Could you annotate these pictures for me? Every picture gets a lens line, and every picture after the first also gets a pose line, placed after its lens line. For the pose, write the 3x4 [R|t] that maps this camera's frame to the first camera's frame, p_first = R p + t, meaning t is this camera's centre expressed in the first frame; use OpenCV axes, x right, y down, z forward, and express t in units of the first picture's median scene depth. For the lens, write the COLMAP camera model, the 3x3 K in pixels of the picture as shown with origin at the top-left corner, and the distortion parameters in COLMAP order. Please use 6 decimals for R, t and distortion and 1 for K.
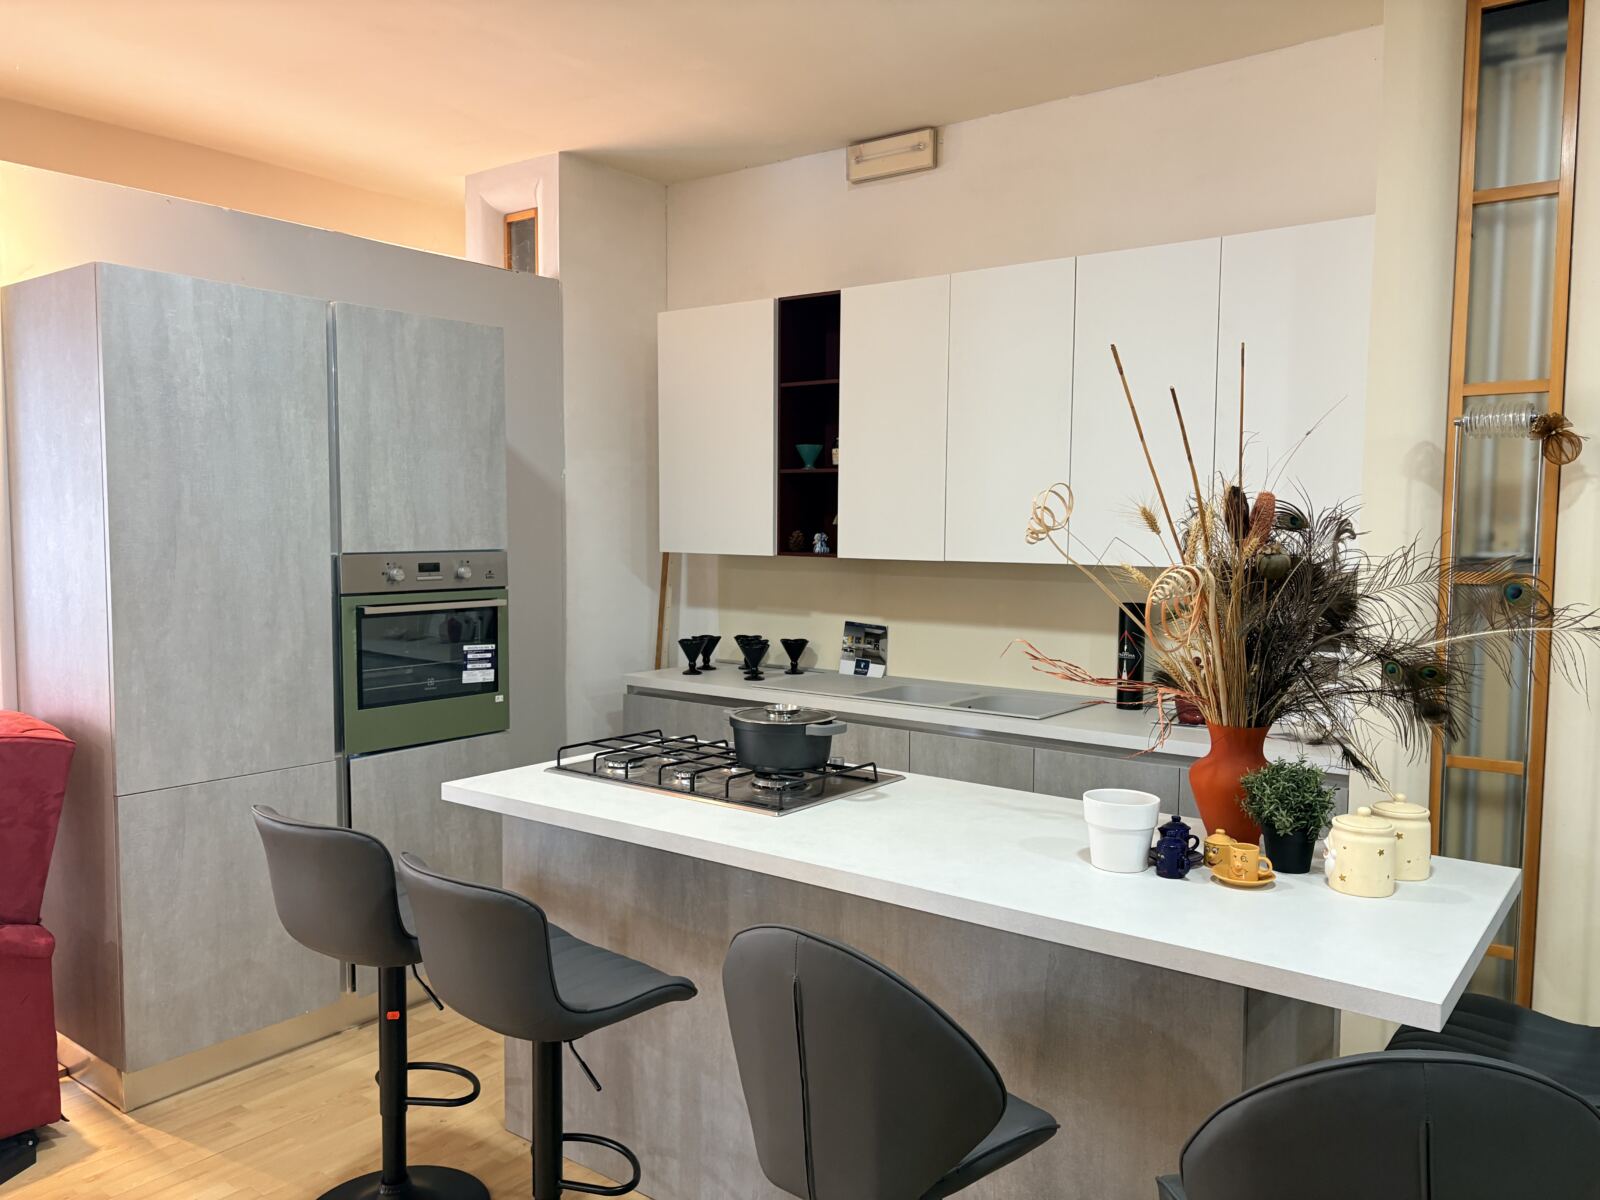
lens RADIAL K [[1212.1, 0, 800.0], [0, 1212.1, 600.0], [0, 0, 1]] dist [0.050706, -0.047146]
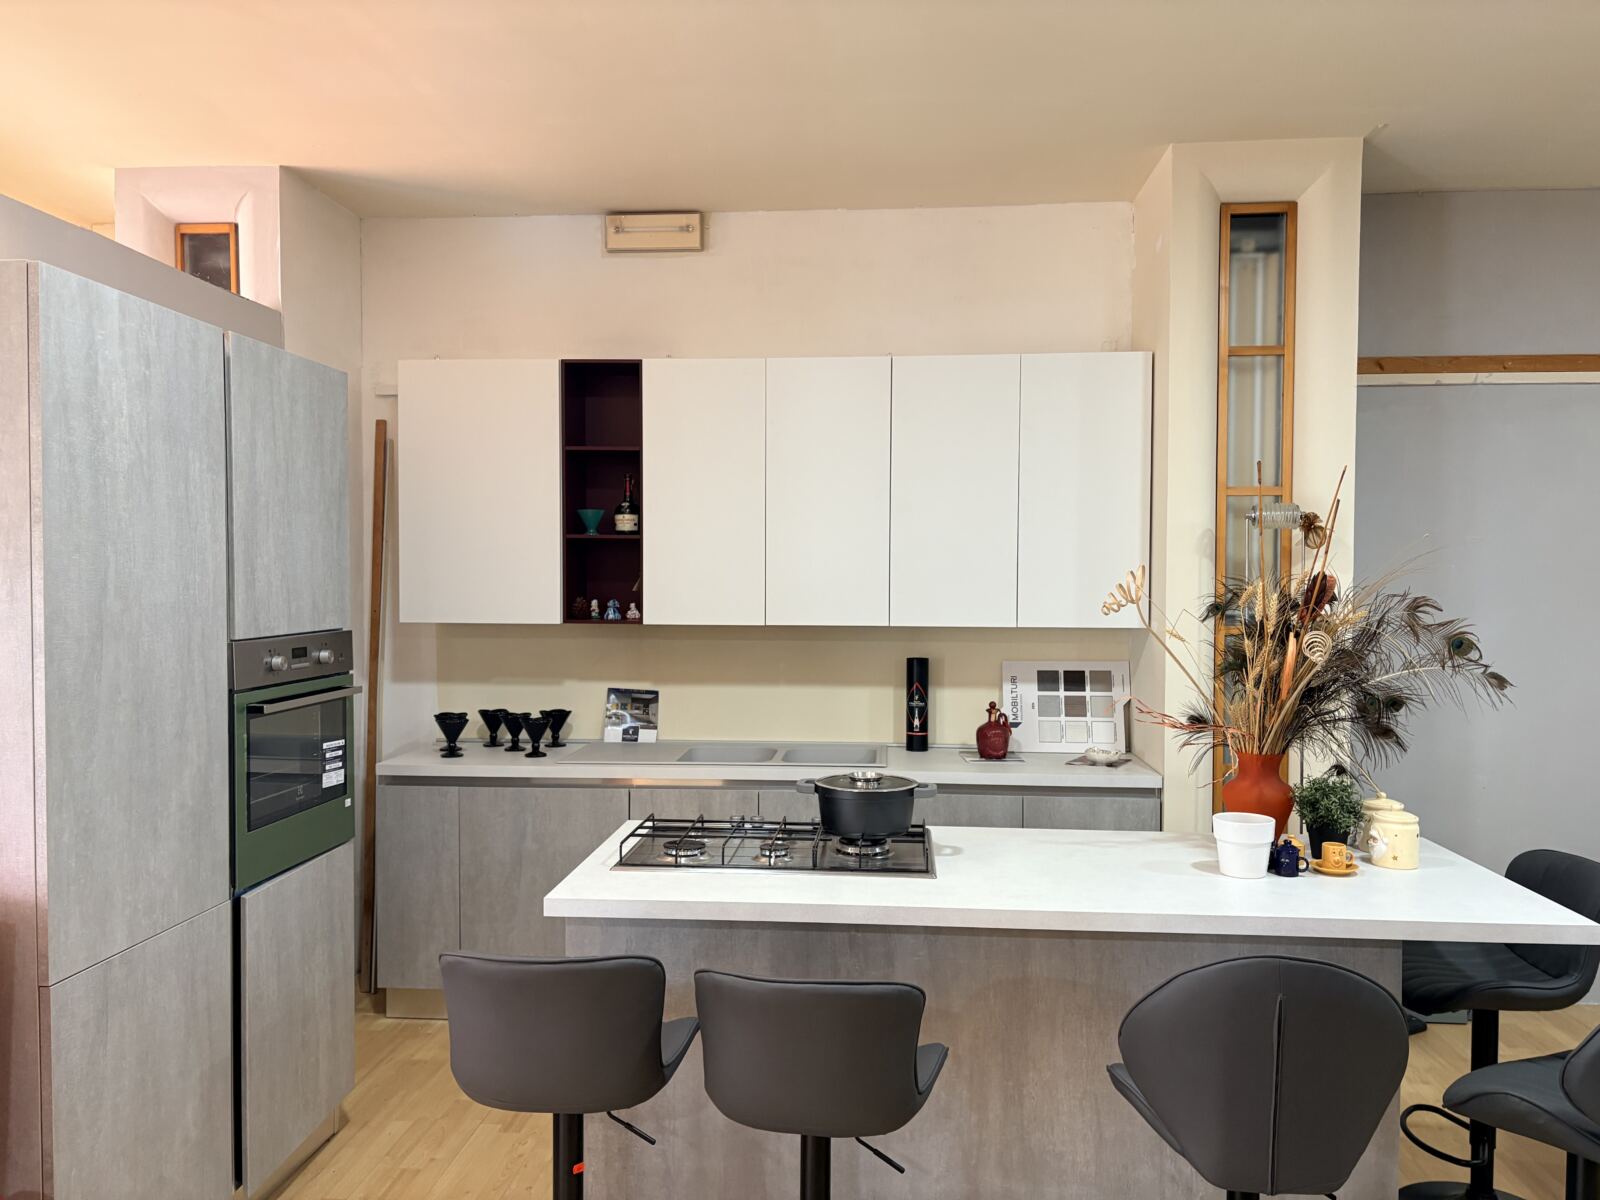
lens RADIAL K [[1204.2, 0, 800.0], [0, 1204.2, 600.0], [0, 0, 1]] dist [0.054412, -0.057463]
pose [[0.840824, -0.017029, 0.541040, -0.481702], [0.038505, 0.998855, -0.028402, -0.026871], [-0.539937, 0.044714, 0.840517, 0.116945]]
